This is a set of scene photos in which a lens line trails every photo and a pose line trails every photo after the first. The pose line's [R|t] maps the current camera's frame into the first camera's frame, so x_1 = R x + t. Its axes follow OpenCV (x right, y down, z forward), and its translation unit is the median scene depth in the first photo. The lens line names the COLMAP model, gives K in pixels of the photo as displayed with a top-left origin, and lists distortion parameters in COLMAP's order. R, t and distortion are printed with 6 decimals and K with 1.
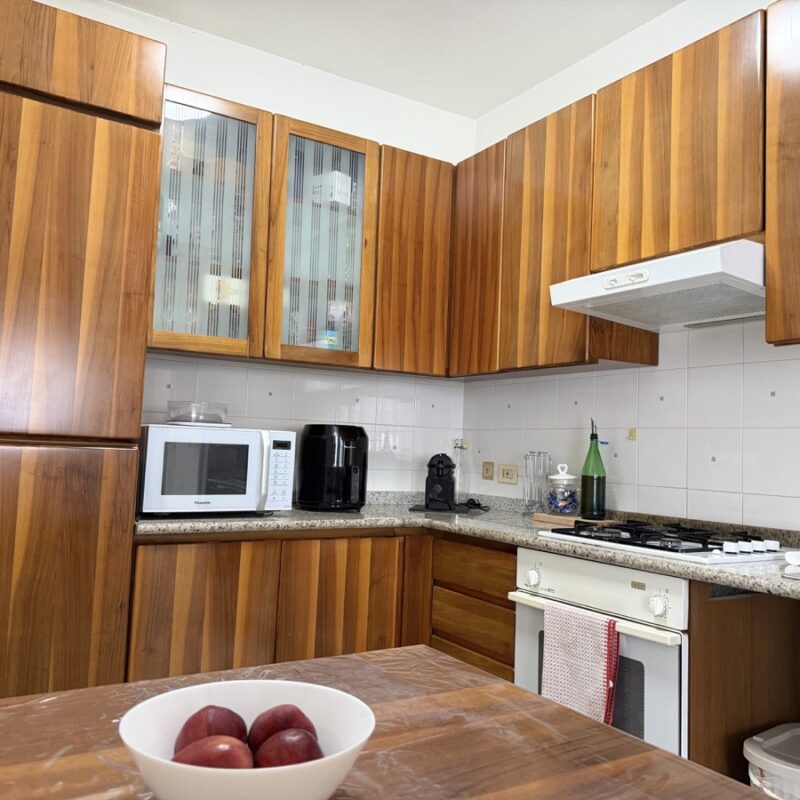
lens RADIAL K [[754.1, 0, 405.3], [0, 754.1, 392.3], [0, 0, 1]] dist [0.034542, 0.000000]
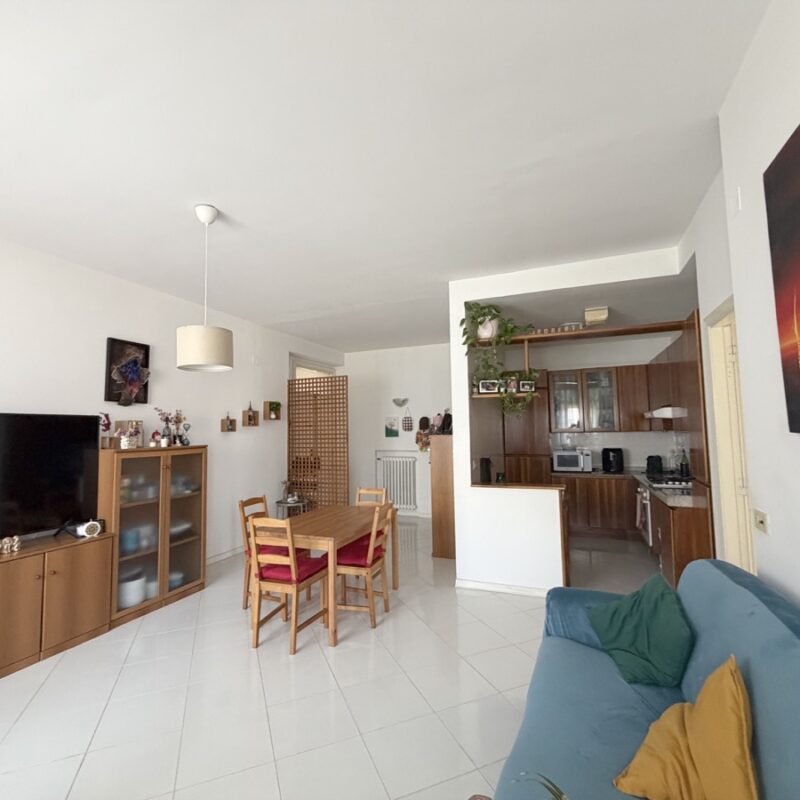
lens RADIAL K [[426.1, 0, 400.7], [0, 426.1, 400.6], [0, 0, 1]] dist [0.000988, 0.000212]
pose [[0.590314, -0.106450, -0.800123, 1.375453], [0.100649, 0.993237, -0.057885, -0.236114], [0.800874, -0.046362, 0.597036, -1.434871]]
